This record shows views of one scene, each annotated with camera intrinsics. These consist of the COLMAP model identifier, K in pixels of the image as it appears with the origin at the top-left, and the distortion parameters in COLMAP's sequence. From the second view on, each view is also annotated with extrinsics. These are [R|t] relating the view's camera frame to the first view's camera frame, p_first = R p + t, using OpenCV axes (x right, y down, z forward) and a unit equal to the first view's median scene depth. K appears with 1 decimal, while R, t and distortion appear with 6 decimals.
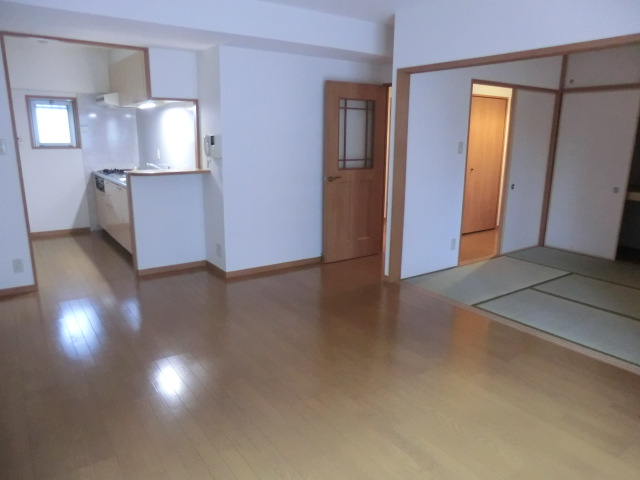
lens RADIAL K [[456.3, 0, 321.0], [0, 456.3, 241.2], [0, 0, 1]] dist [-0.052323, 0.038045]
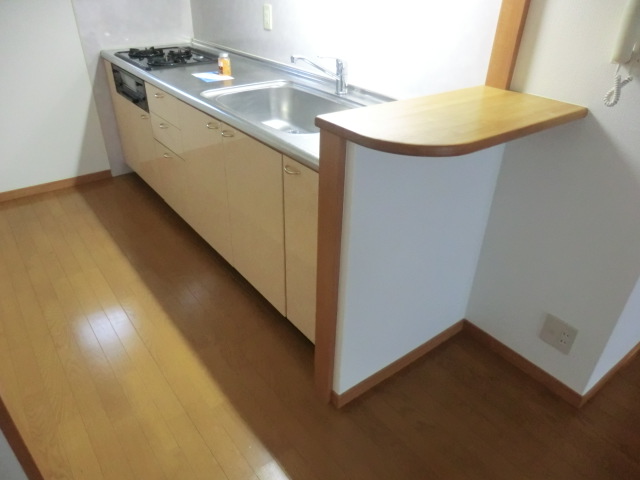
lens RADIAL K [[456.3, 0, 316.9], [0, 456.3, 241.6], [0, 0, 1]] dist [-0.052323, 0.038045]
pose [[0.999239, -0.010464, 0.037575, -0.329212], [-0.001583, 0.951664, 0.307138, -0.121033], [-0.038973, -0.306964, 0.950923, 0.532944]]
